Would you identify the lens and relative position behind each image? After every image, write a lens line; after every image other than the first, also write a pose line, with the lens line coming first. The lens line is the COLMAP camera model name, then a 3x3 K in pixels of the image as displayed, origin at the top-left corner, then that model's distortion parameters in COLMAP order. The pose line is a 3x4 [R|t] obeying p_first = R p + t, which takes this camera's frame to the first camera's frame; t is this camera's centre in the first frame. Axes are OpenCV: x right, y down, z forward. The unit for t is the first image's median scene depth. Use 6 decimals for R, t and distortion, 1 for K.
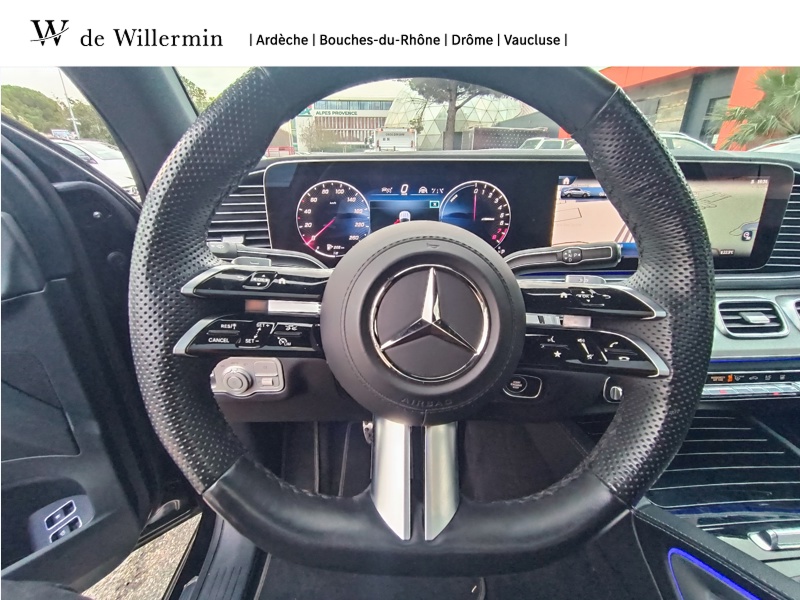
lens RADIAL K [[362.7, 0, 395.6], [0, 362.7, 303.3], [0, 0, 1]] dist [-0.022042, 0.012693]
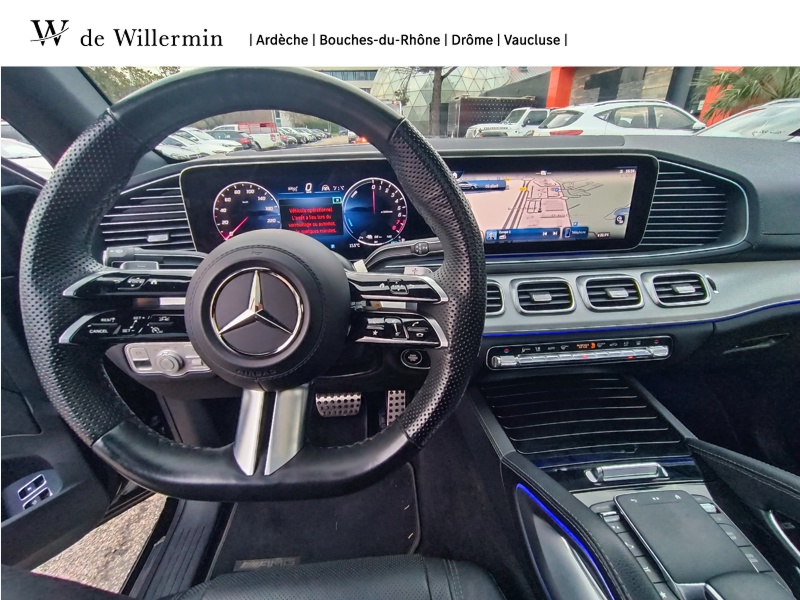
lens RADIAL K [[362.7, 0, 395.6], [0, 362.7, 303.3], [0, 0, 1]] dist [-0.022042, 0.012693]
pose [[0.999253, -0.033258, 0.019658, 0.256558], [0.031971, 0.997533, 0.062489, -0.020401], [-0.021688, -0.061814, 0.997852, -0.138529]]
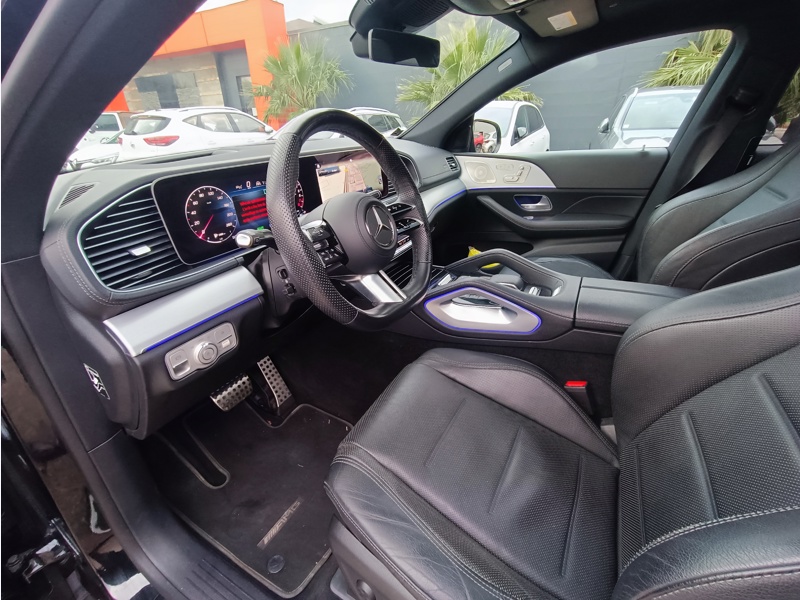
lens RADIAL K [[362.7, 0, 395.6], [0, 362.7, 303.3], [0, 0, 1]] dist [-0.022042, 0.012693]
pose [[0.516370, -0.400278, 0.757060, -0.981561], [0.350346, 0.905414, 0.239756, -0.014823], [-0.781422, 0.141430, 0.607764, -0.312309]]
